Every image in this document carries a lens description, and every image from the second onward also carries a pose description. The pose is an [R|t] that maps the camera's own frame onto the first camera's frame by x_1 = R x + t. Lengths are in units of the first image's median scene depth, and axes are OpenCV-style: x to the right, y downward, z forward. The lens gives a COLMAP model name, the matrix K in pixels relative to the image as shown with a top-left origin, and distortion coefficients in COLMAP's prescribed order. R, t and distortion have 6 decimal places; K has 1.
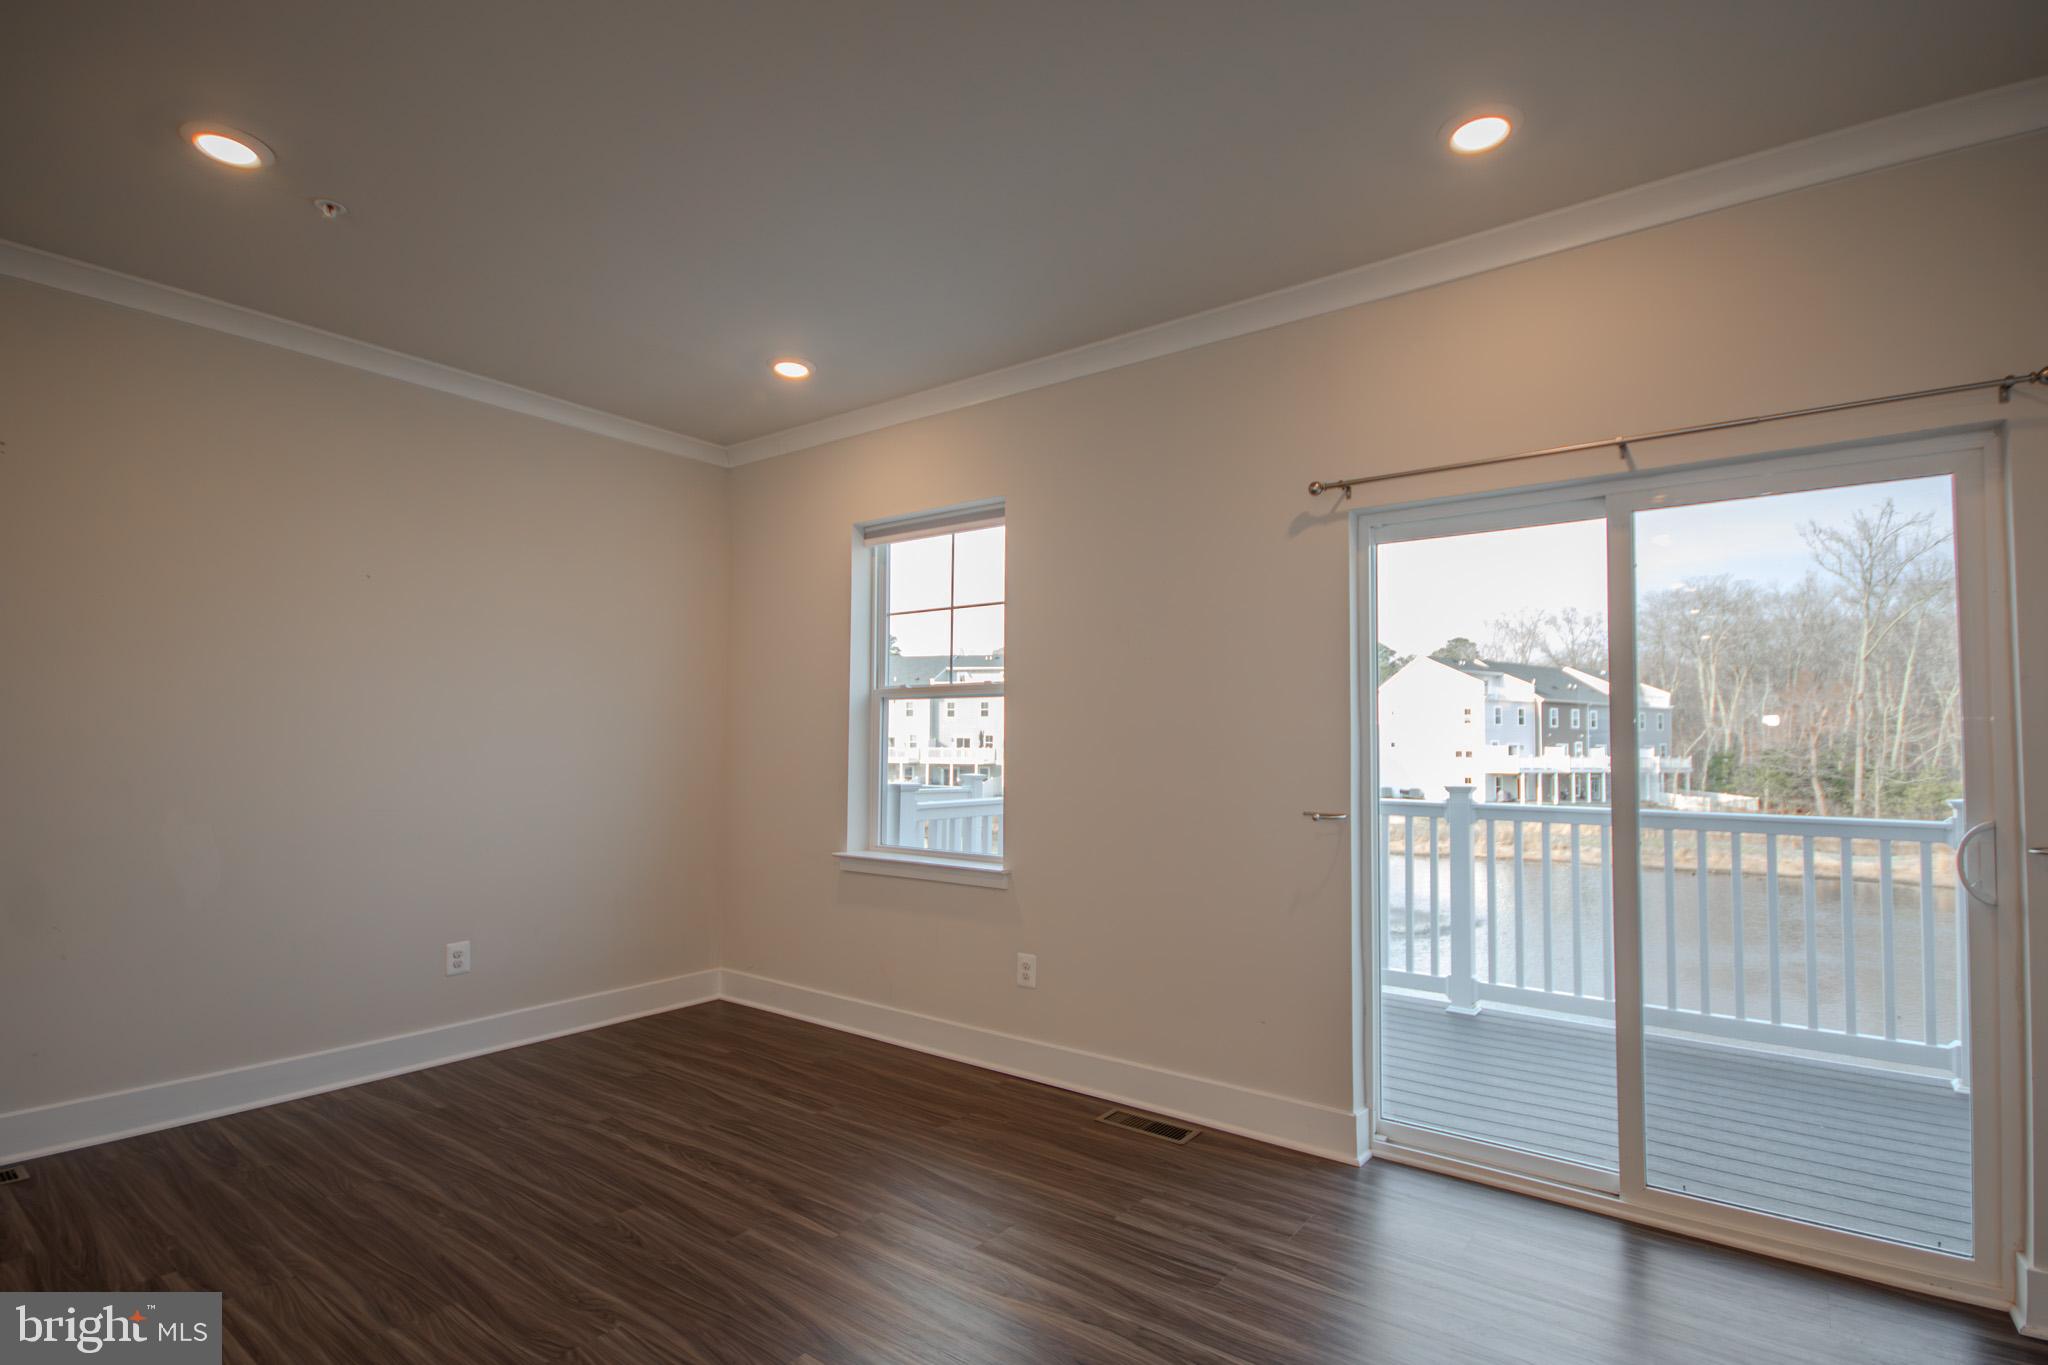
lens RADIAL K [[981.4, 0, 1028.5], [0, 981.4, 717.8], [0, 0, 1]] dist [-0.001767, -0.000735]
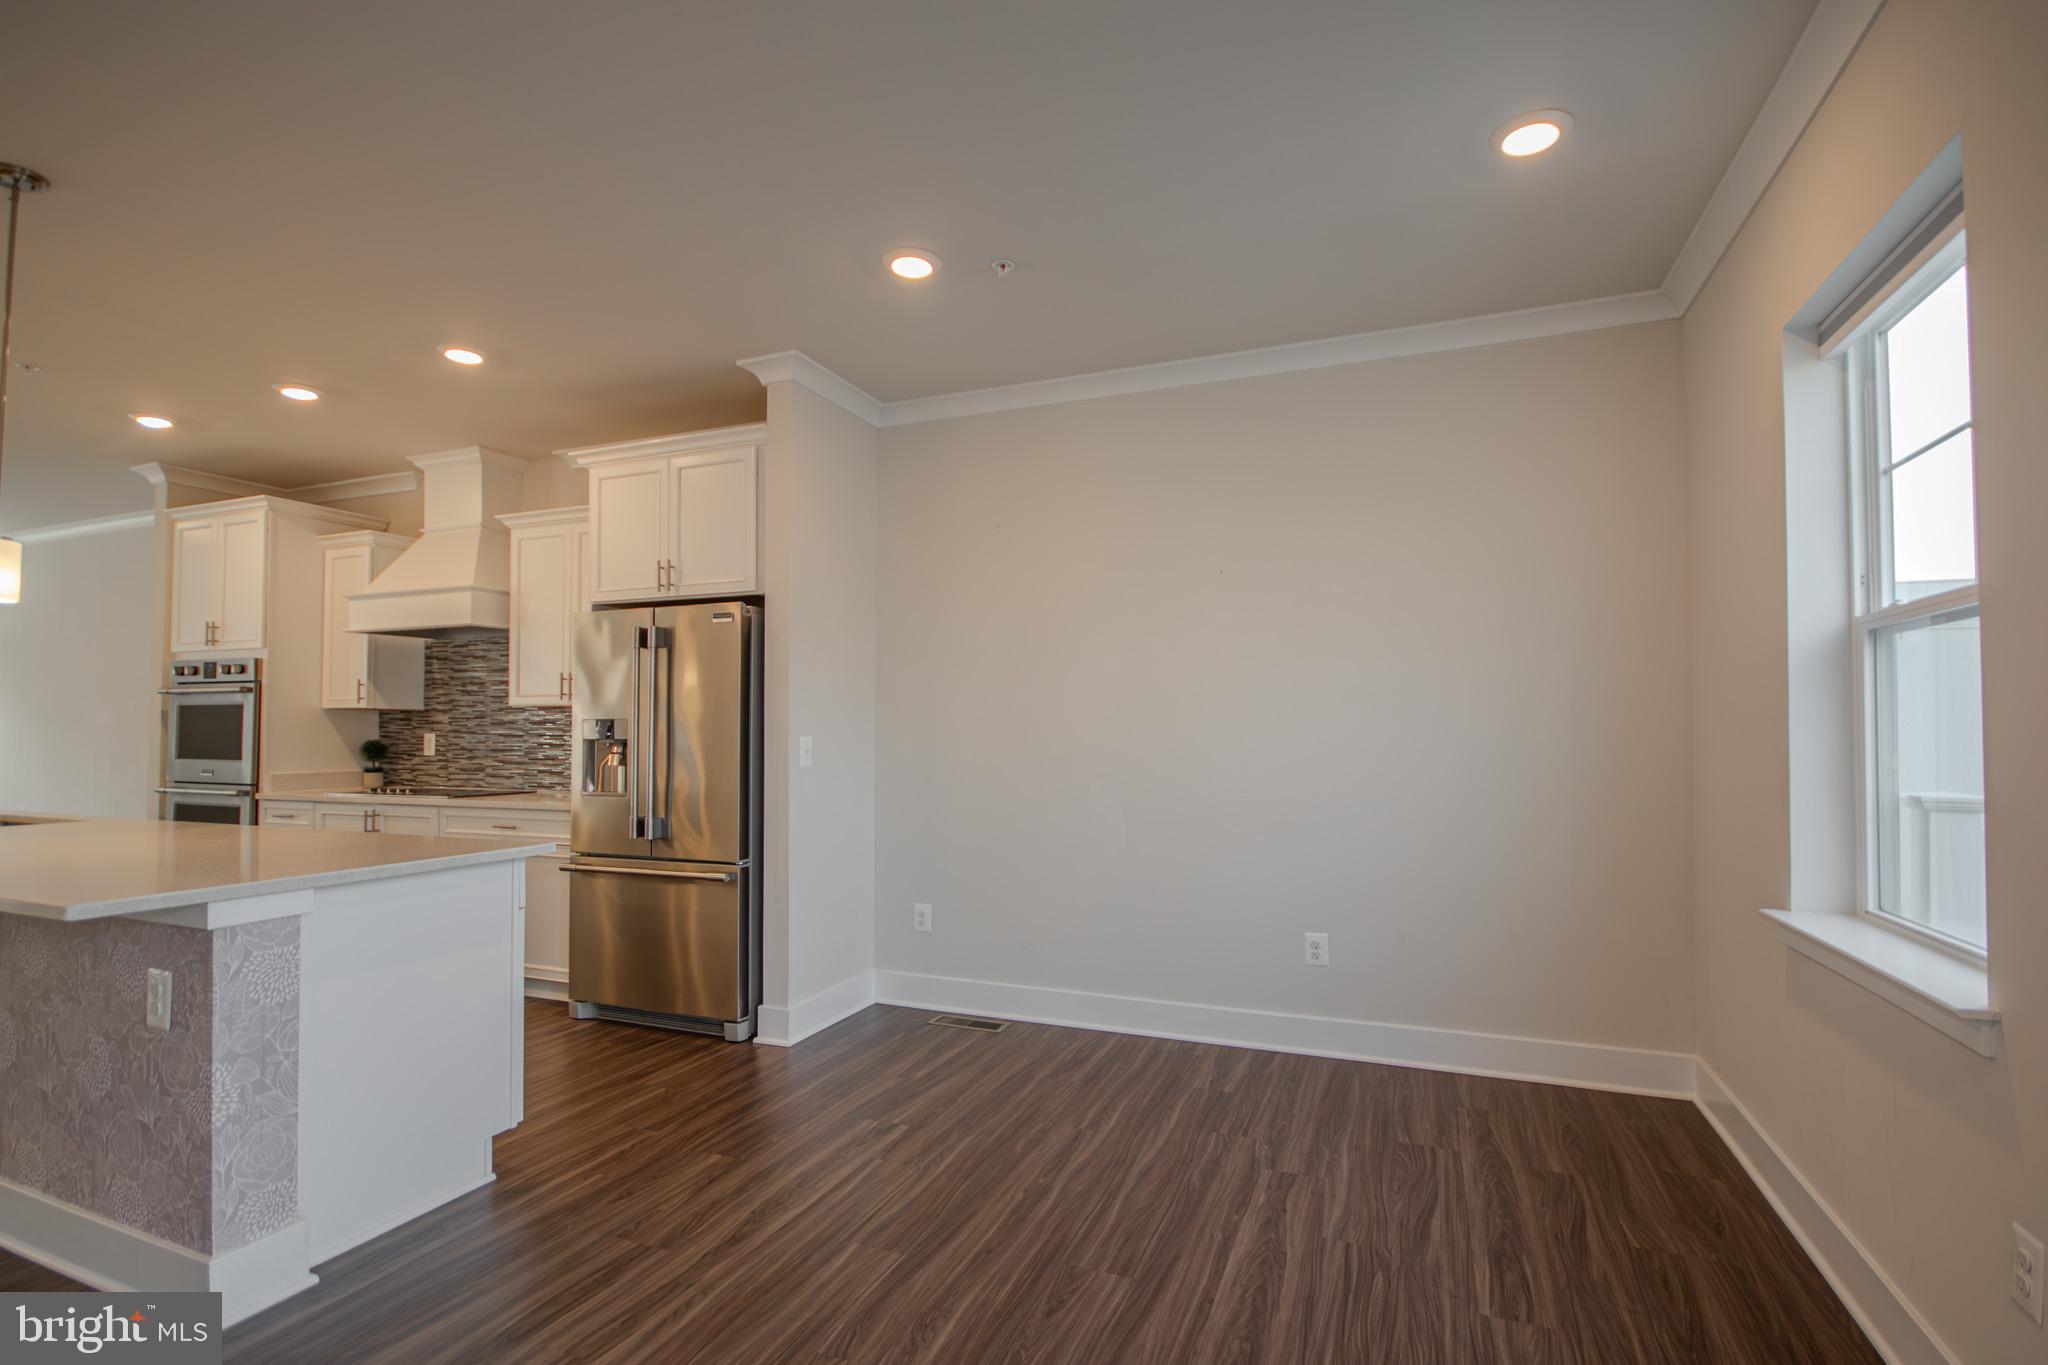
lens RADIAL K [[954.1, 0, 1036.3], [0, 954.1, 706.9], [0, 0, 1]] dist [0.014661, -0.012292]
pose [[0.263522, -0.033327, -0.964078, 0.282845], [0.032056, 0.999154, -0.025777, 0.023911], [0.964121, -0.024112, 0.264367, 0.532699]]
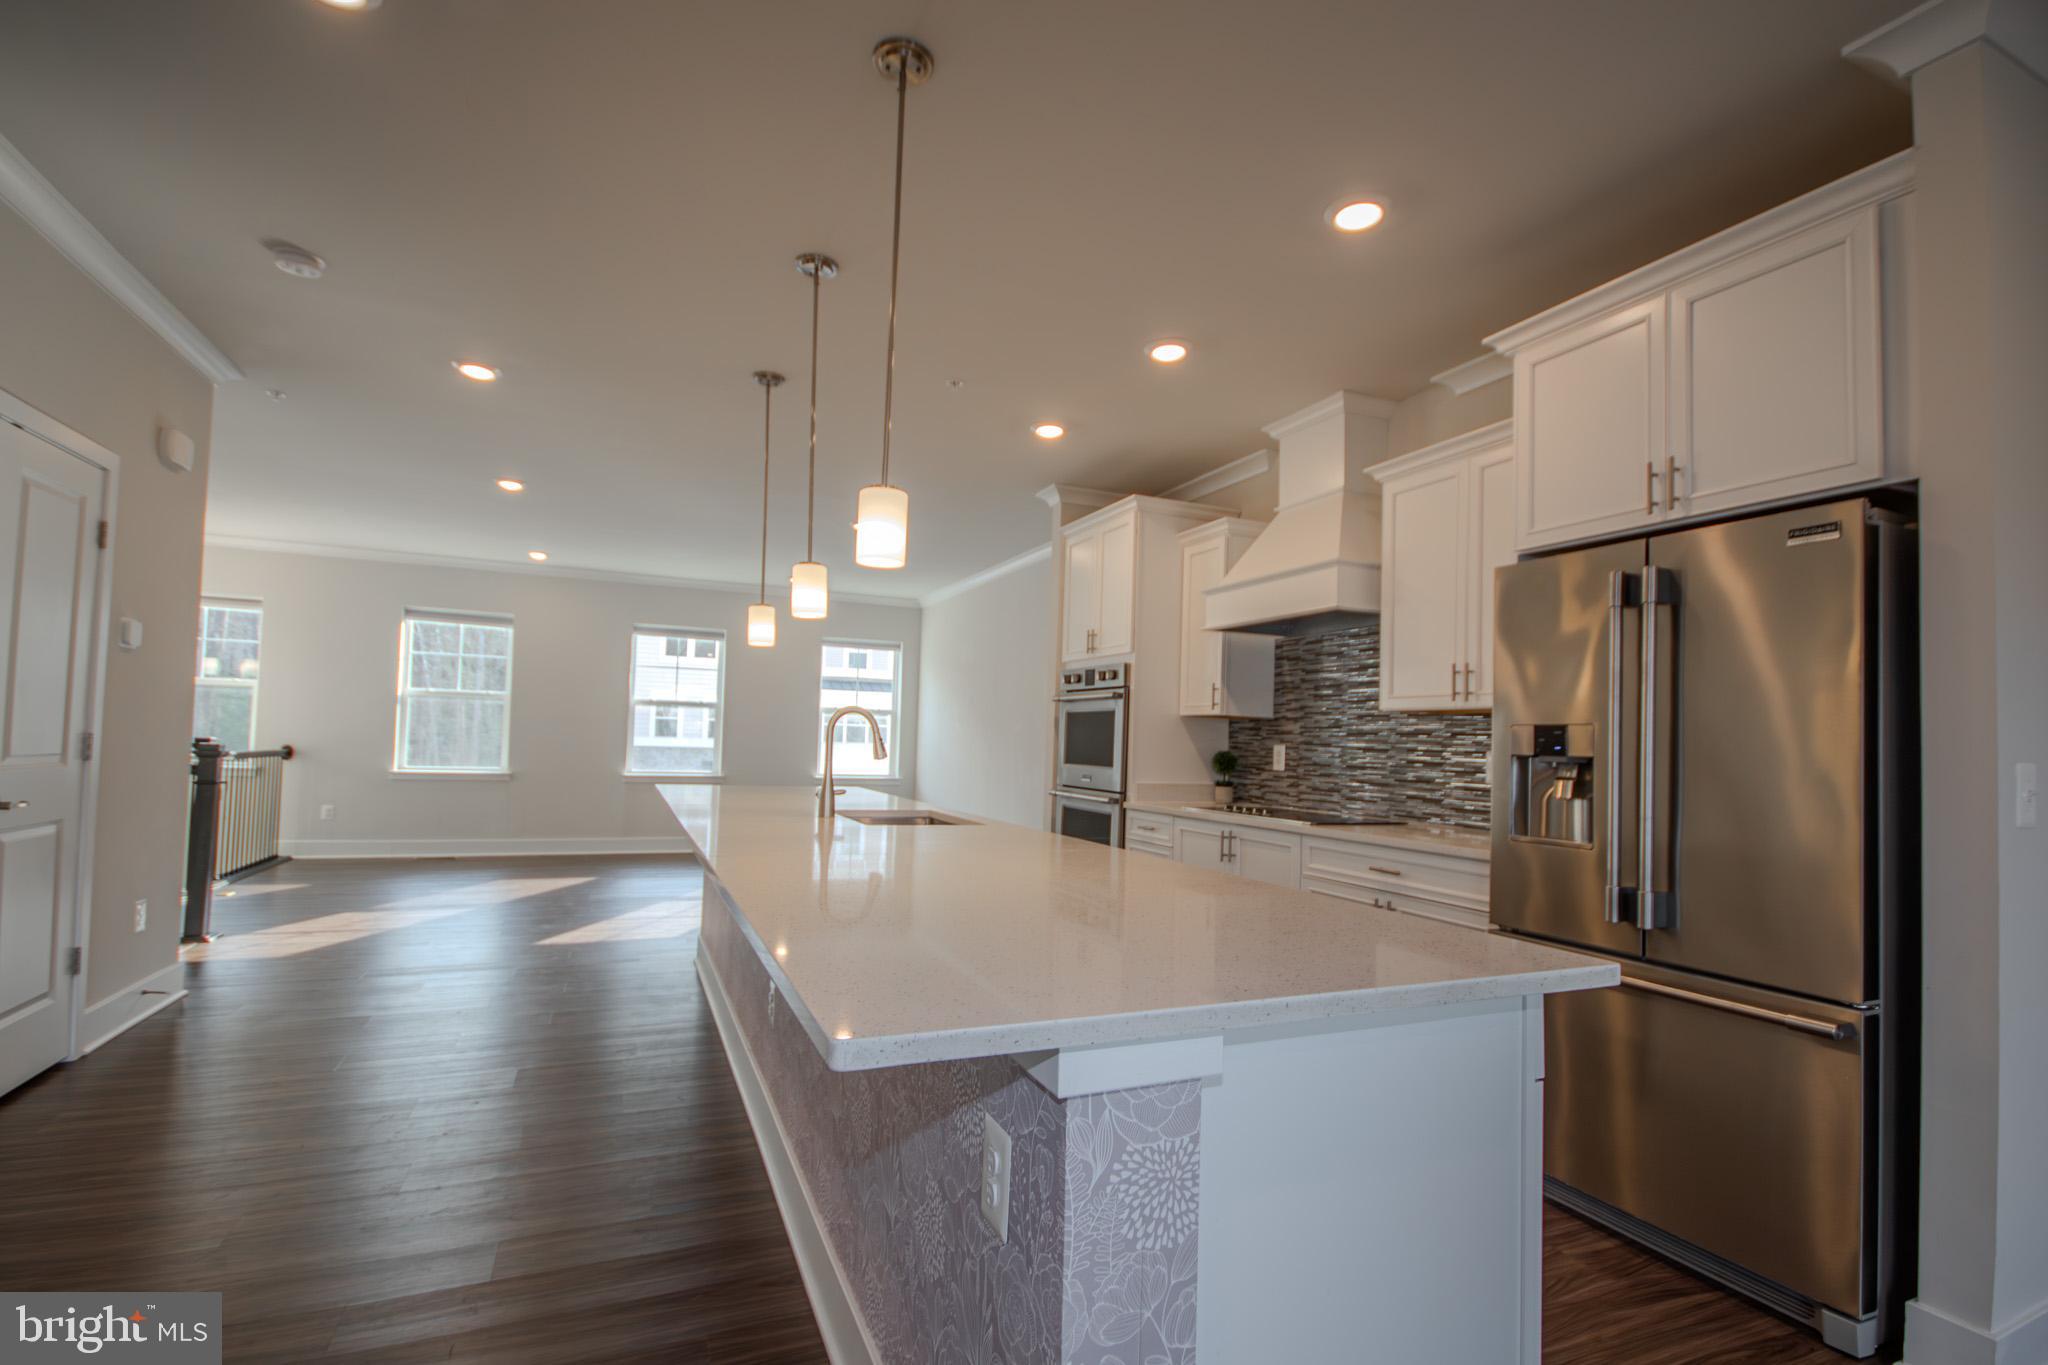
lens RADIAL K [[954.1, 0, 1036.3], [0, 954.1, 706.9], [0, 0, 1]] dist [0.014661, -0.012292]
pose [[-0.483590, -0.057789, -0.873385, -0.106127], [-0.008531, 0.998082, -0.061316, 0.027028], [0.875253, -0.022201, -0.483155, 0.355906]]
